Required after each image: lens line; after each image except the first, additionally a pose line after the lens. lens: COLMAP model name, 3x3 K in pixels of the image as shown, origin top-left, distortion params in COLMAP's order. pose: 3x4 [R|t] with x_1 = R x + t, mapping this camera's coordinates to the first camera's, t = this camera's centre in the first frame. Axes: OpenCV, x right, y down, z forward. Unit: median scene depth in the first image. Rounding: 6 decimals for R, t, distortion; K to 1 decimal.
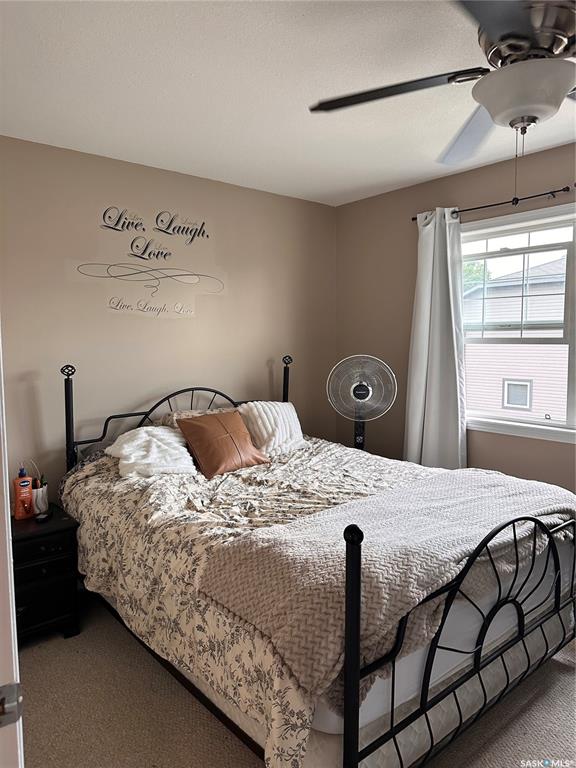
lens RADIAL K [[536.9, 0, 288.0], [0, 536.9, 384.0], [0, 0, 1]] dist [0.069314, -0.091754]
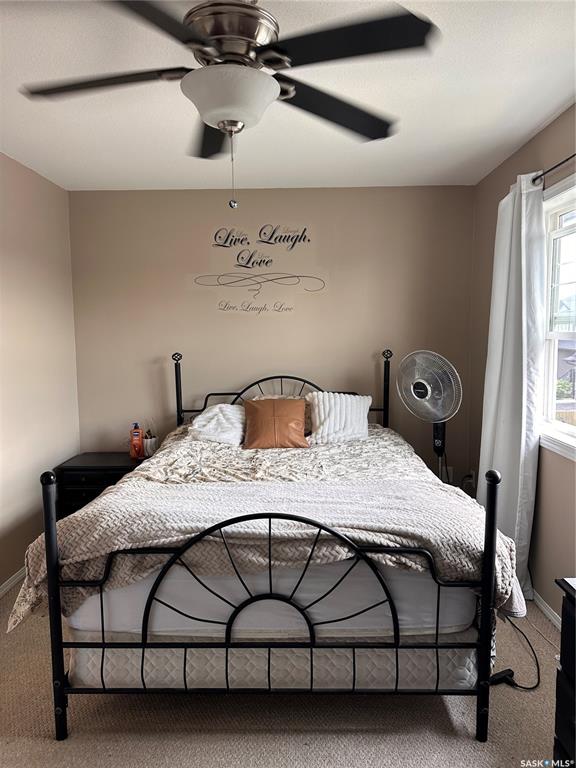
lens RADIAL K [[536.9, 0, 288.0], [0, 536.9, 384.0], [0, 0, 1]] dist [0.069314, -0.091754]
pose [[0.747959, 0.063724, -0.660678, 0.614719], [-0.054287, 0.997919, 0.034793, -0.016782], [0.661521, 0.009843, 0.749862, 0.152827]]
